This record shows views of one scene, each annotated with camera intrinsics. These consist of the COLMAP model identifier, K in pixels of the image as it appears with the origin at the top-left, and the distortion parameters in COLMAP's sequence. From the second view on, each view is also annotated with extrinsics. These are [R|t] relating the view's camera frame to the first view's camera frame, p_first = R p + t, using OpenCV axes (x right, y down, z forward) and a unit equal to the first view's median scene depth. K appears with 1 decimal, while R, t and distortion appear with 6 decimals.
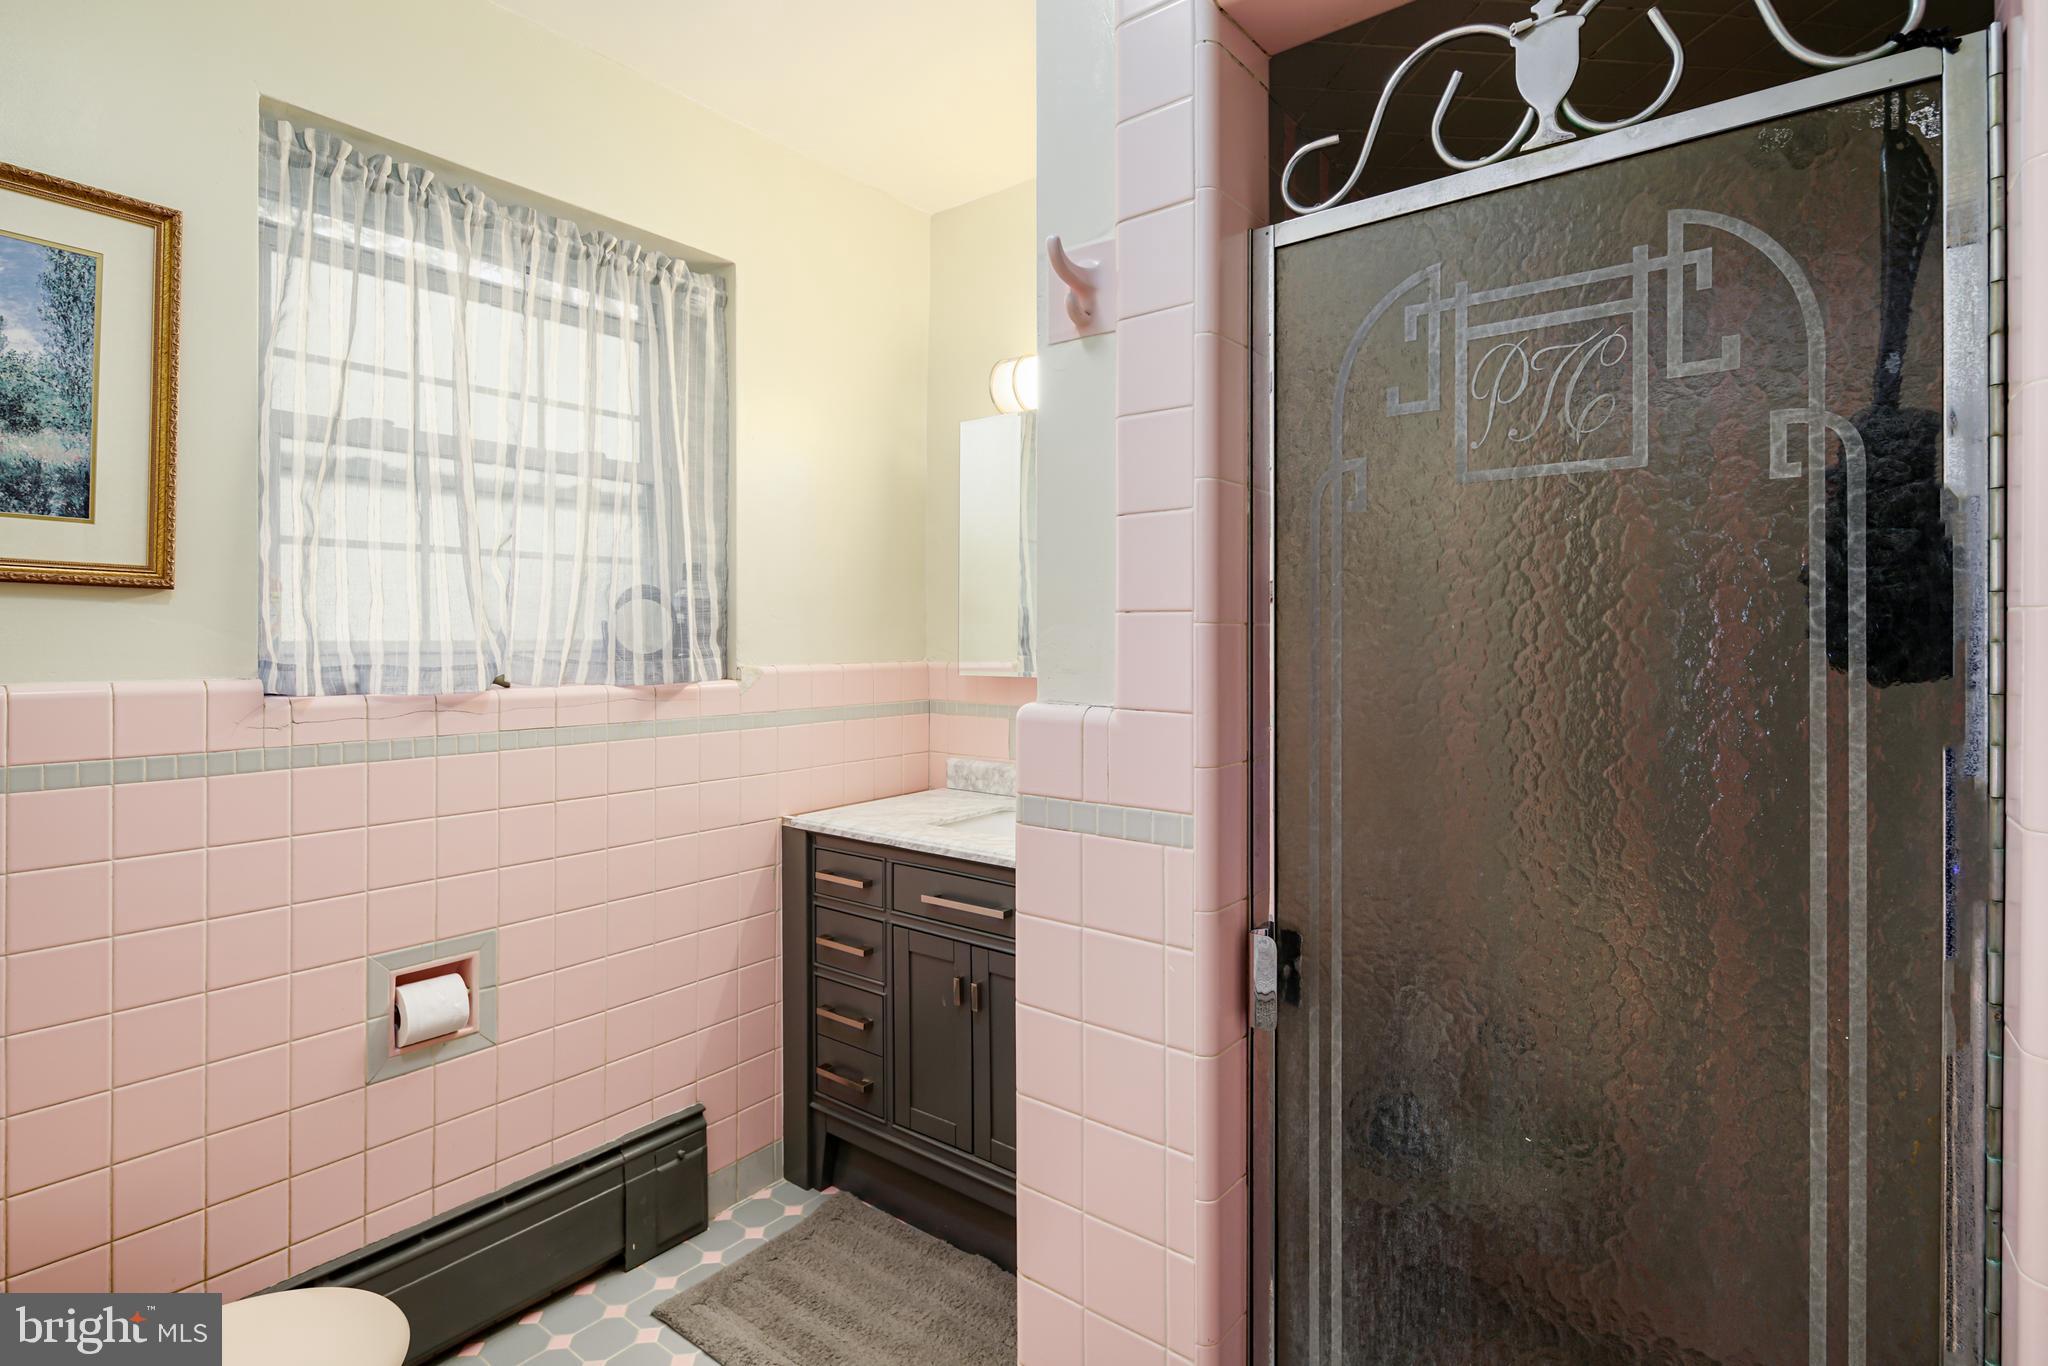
lens RADIAL K [[998.2, 0, 1026.6], [0, 998.2, 668.0], [0, 0, 1]] dist [0.002461, -0.002871]
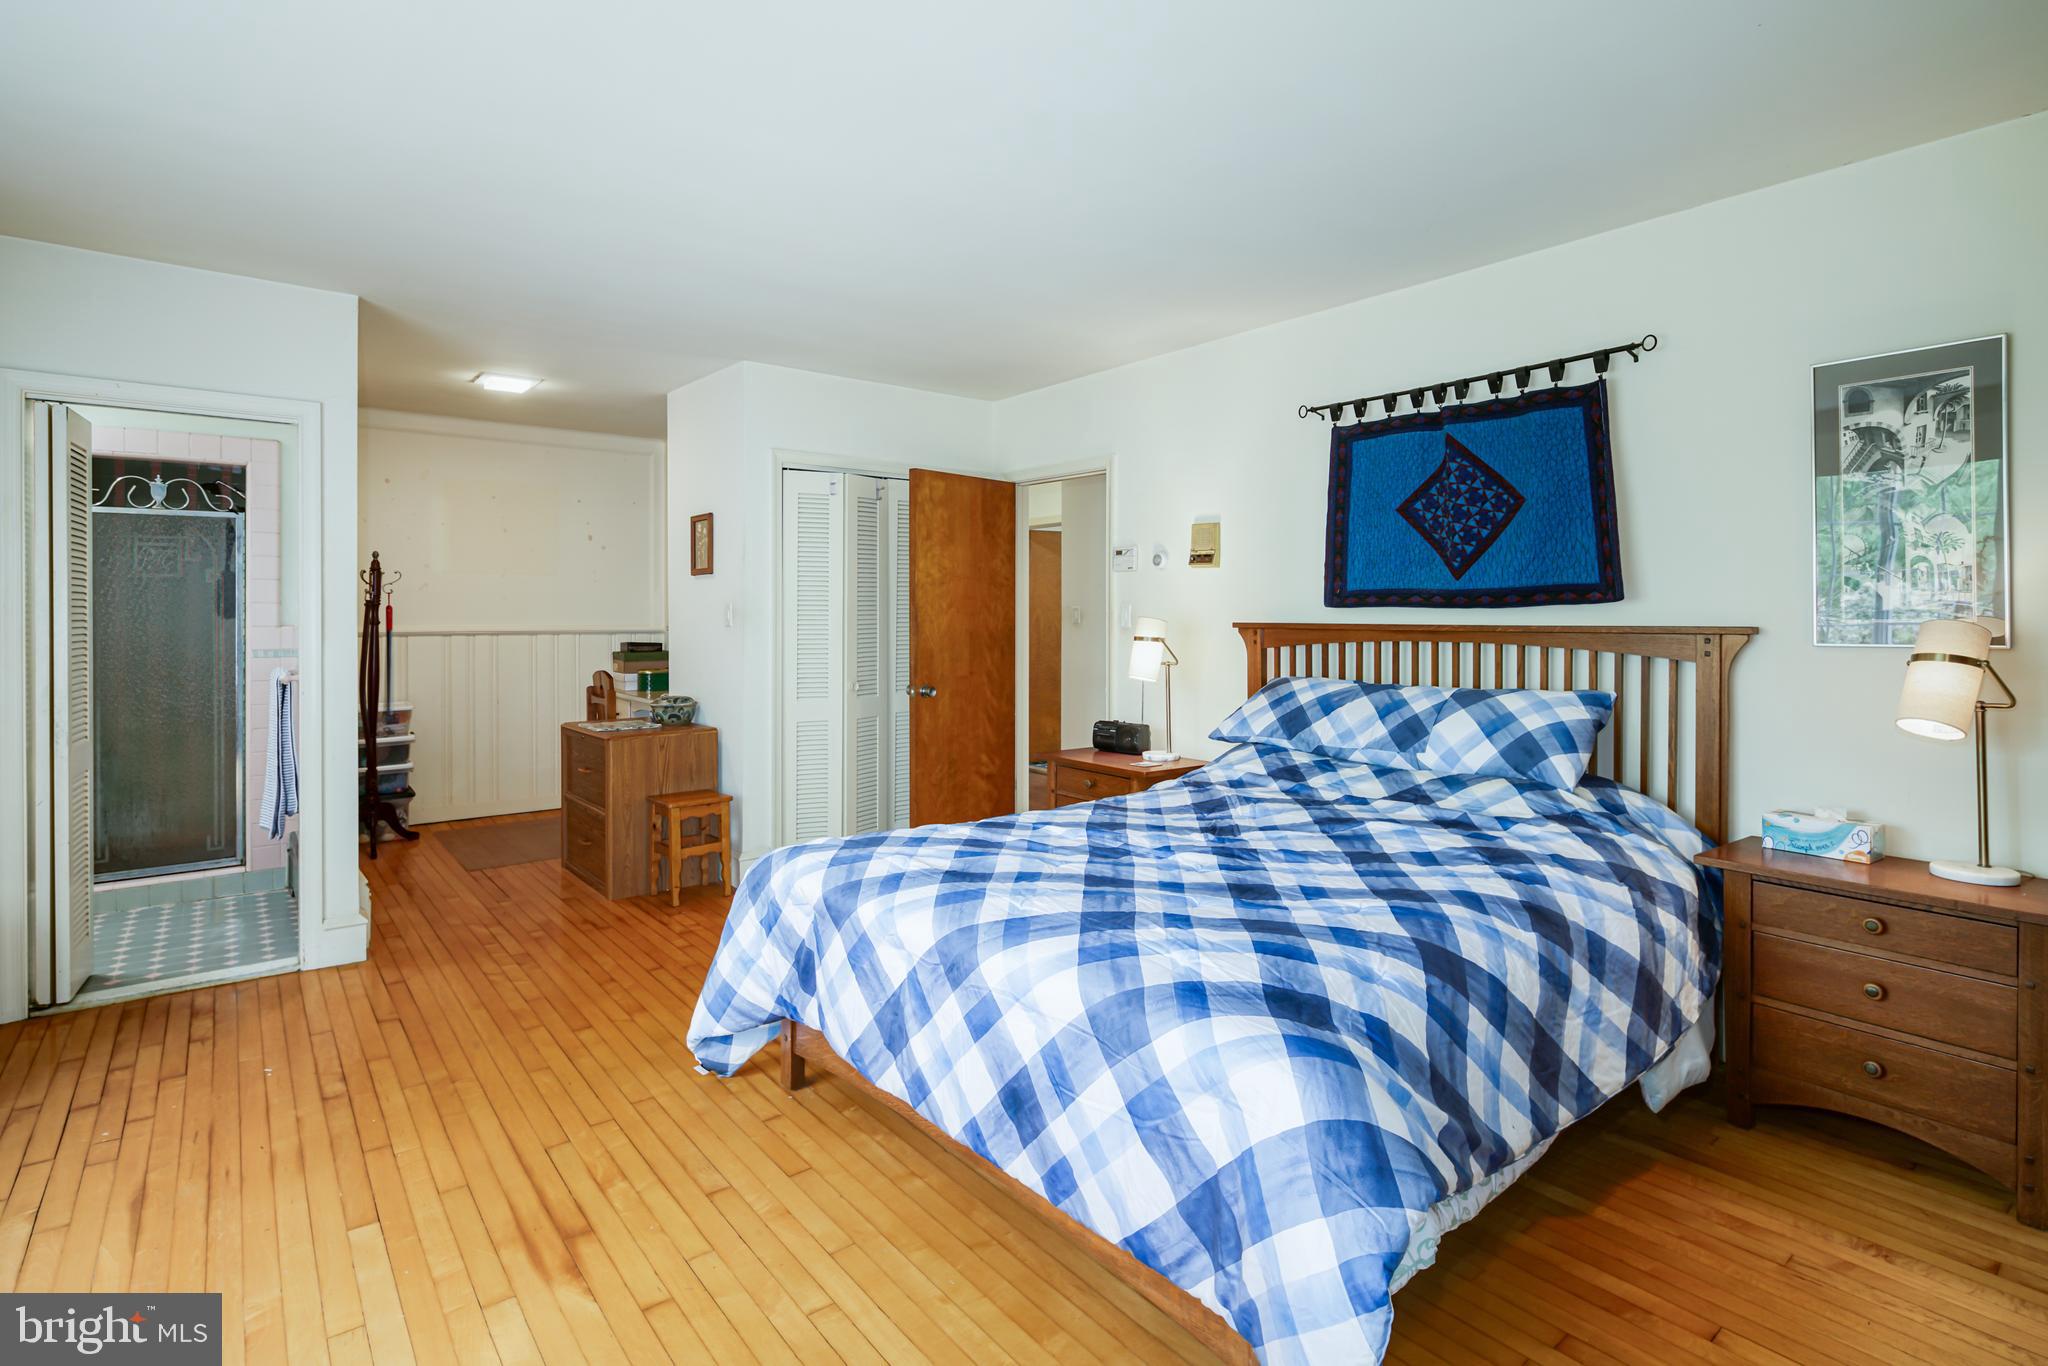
lens RADIAL K [[998.2, 0, 1050.4], [0, 998.2, 613.8], [0, 0, 1]] dist [0.002461, -0.002871]
pose [[0.204241, -0.000204, 0.978921, -3.957282], [0.004089, 0.999991, -0.000644, 0.016778], [-0.978912, 0.004134, 0.204240, -5.012451]]
